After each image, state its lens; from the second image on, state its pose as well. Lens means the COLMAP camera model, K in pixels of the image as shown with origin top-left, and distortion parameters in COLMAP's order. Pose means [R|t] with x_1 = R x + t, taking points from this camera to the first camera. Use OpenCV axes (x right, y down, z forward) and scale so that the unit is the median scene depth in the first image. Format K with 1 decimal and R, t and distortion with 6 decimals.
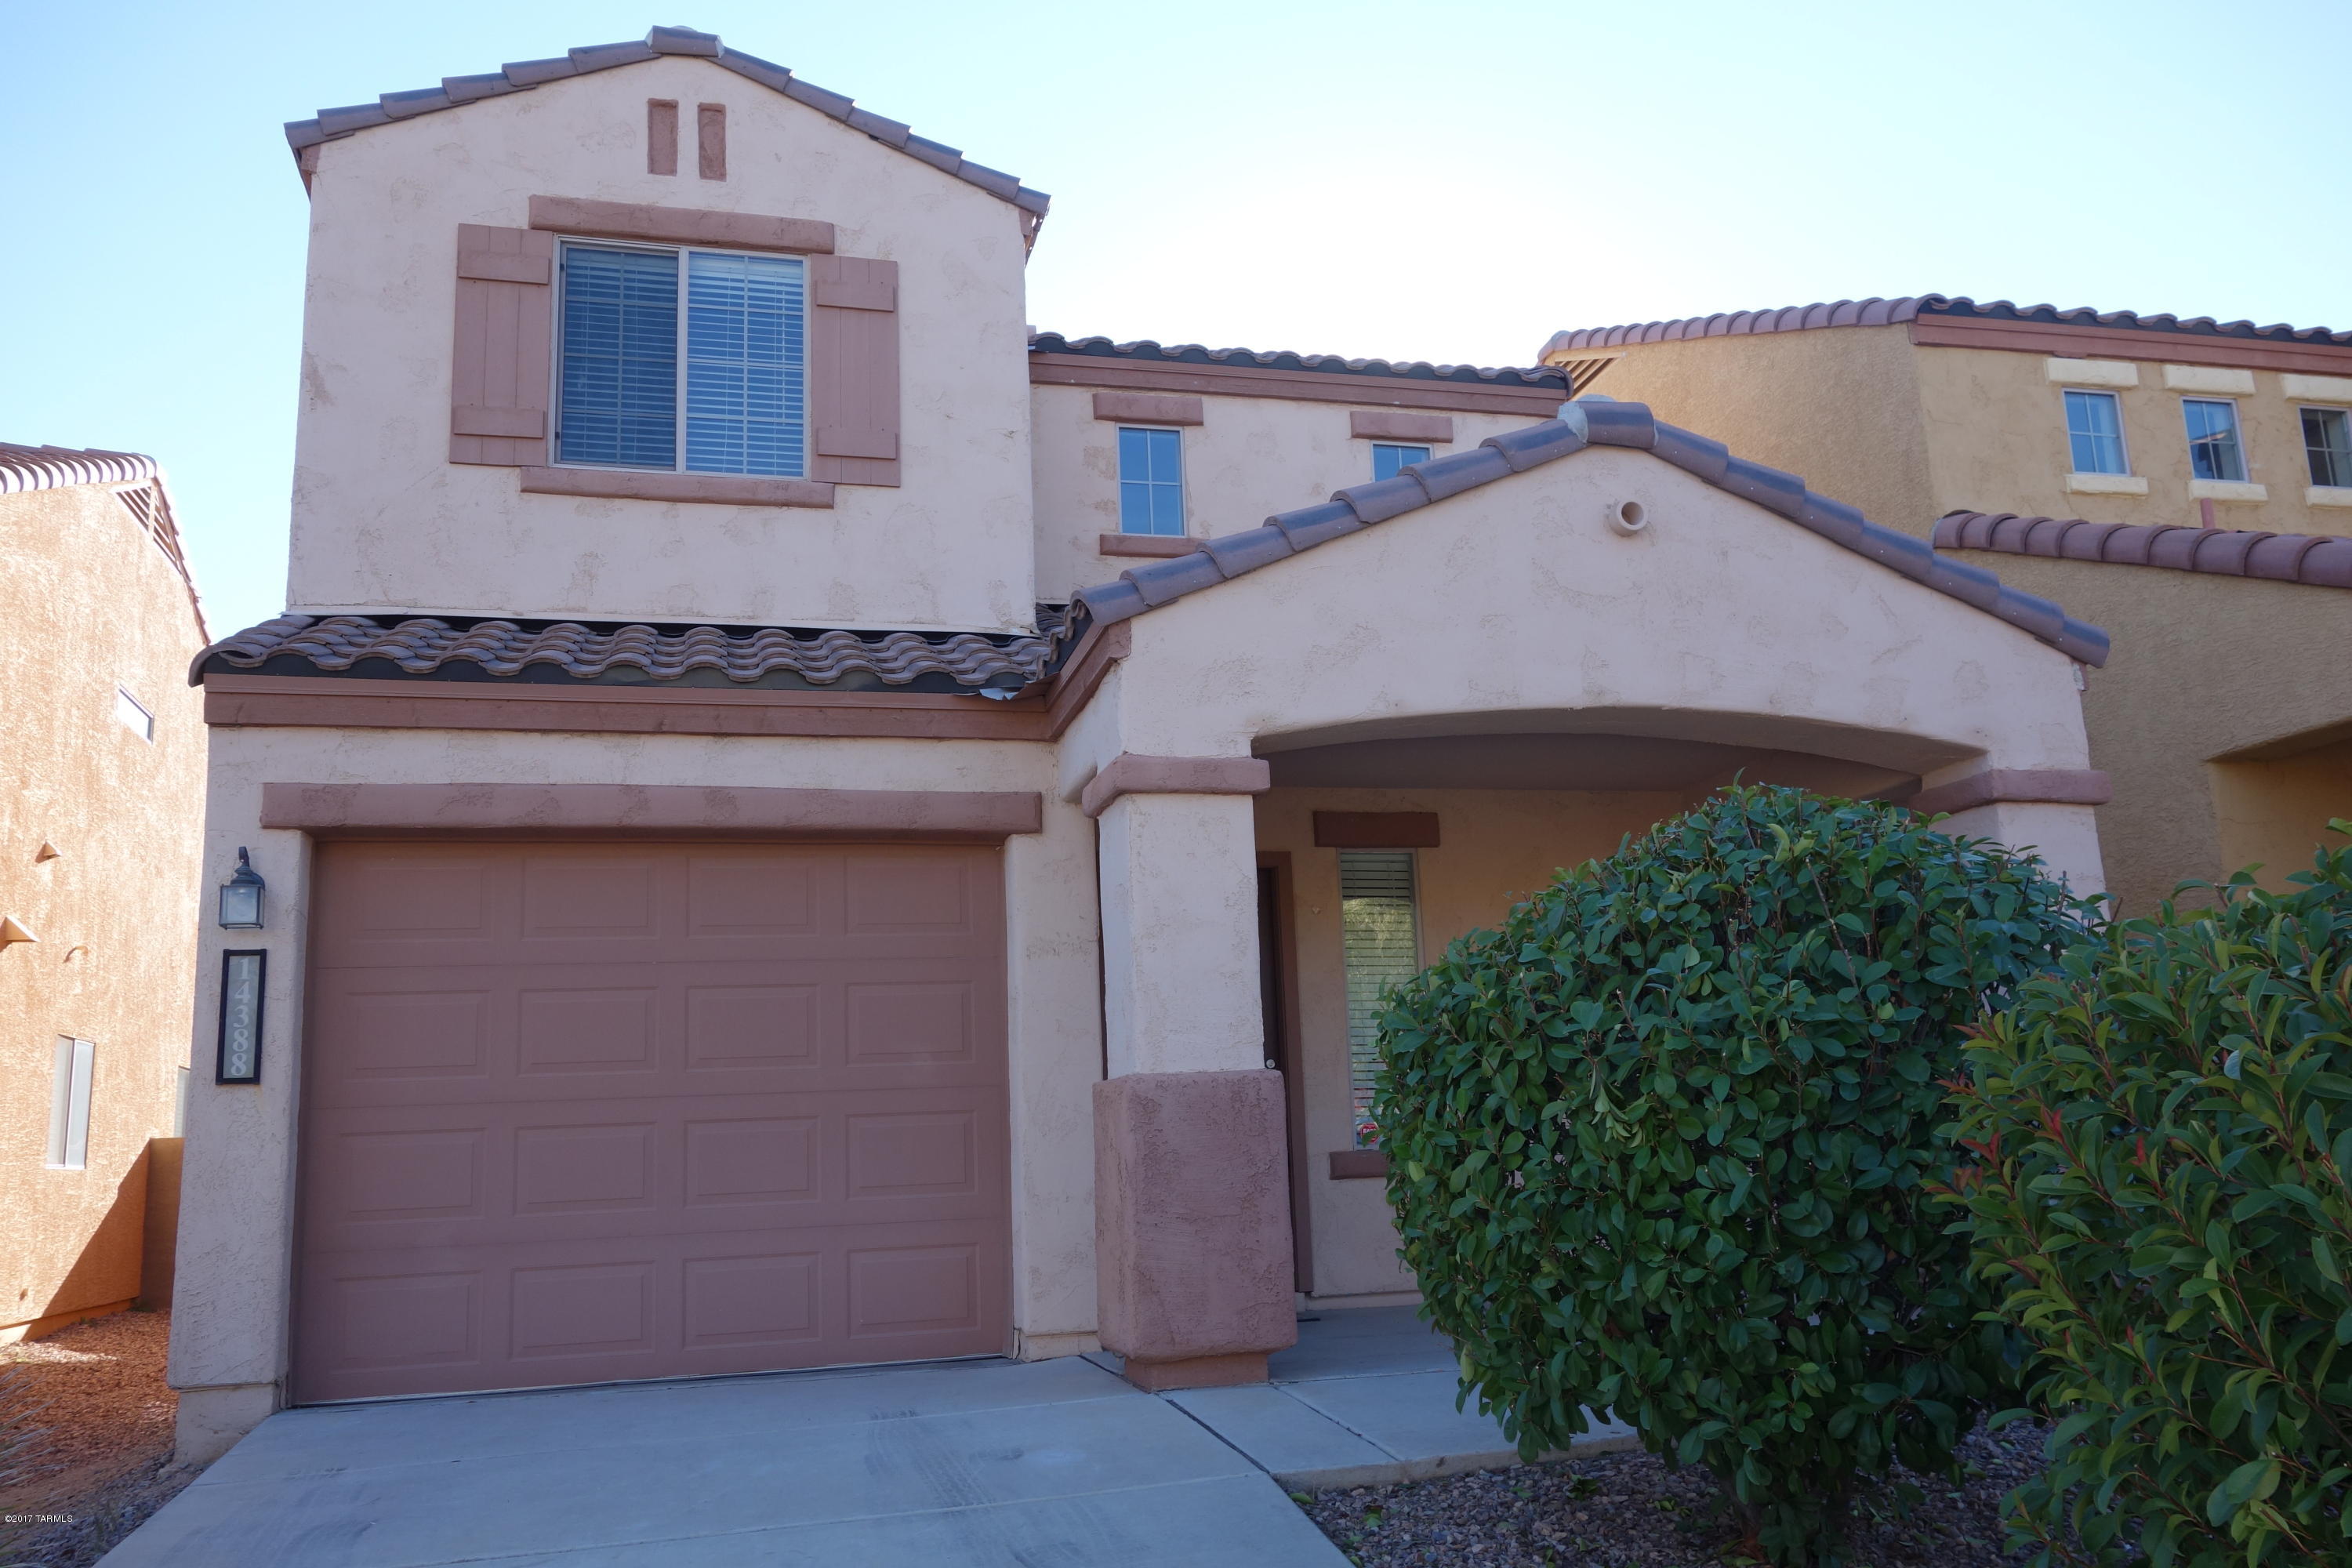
lens RADIAL K [[1865.2, 0, 1174.3], [0, 1865.2, 783.0], [0, 0, 1]] dist [0.005389, 0.006662]
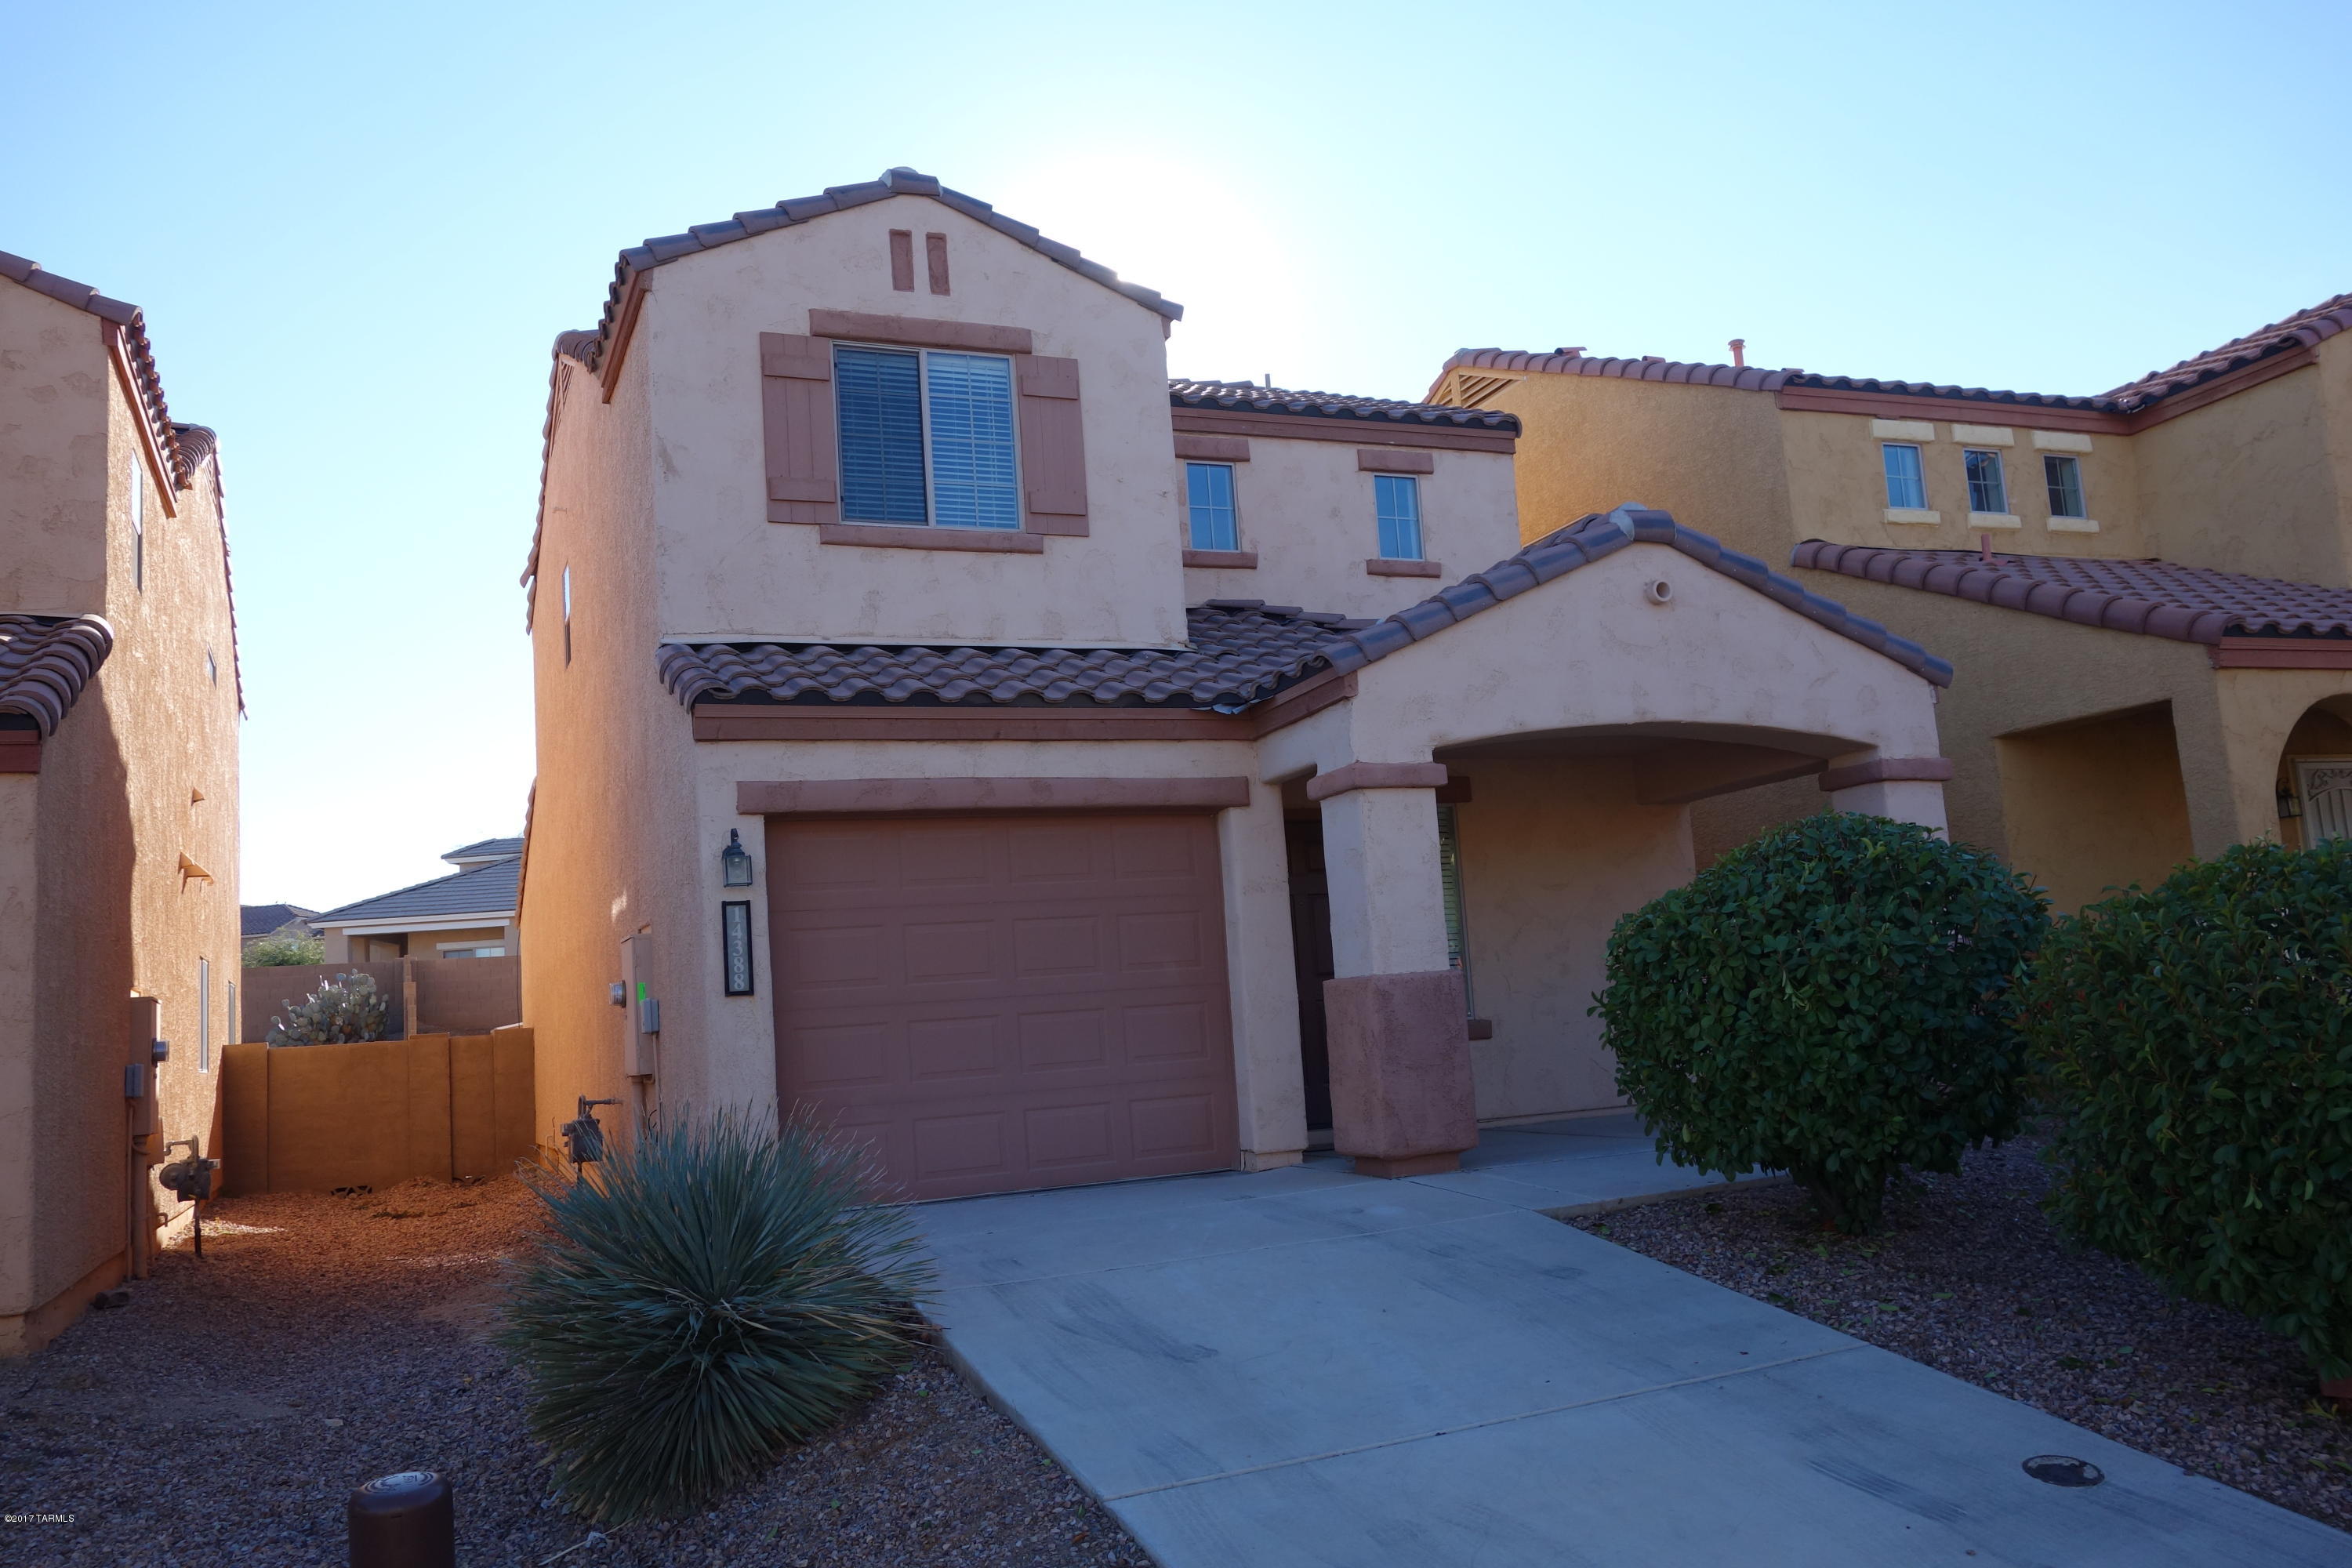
lens RADIAL K [[1865.2, 0, 1178.0], [0, 1865.2, 782.6], [0, 0, 1]] dist [0.005389, 0.006662]
pose [[0.989457, -0.007395, 0.144638, -0.335620], [-0.001350, 0.998181, 0.060270, -0.077633], [-0.144820, -0.059830, 0.987647, -0.396215]]
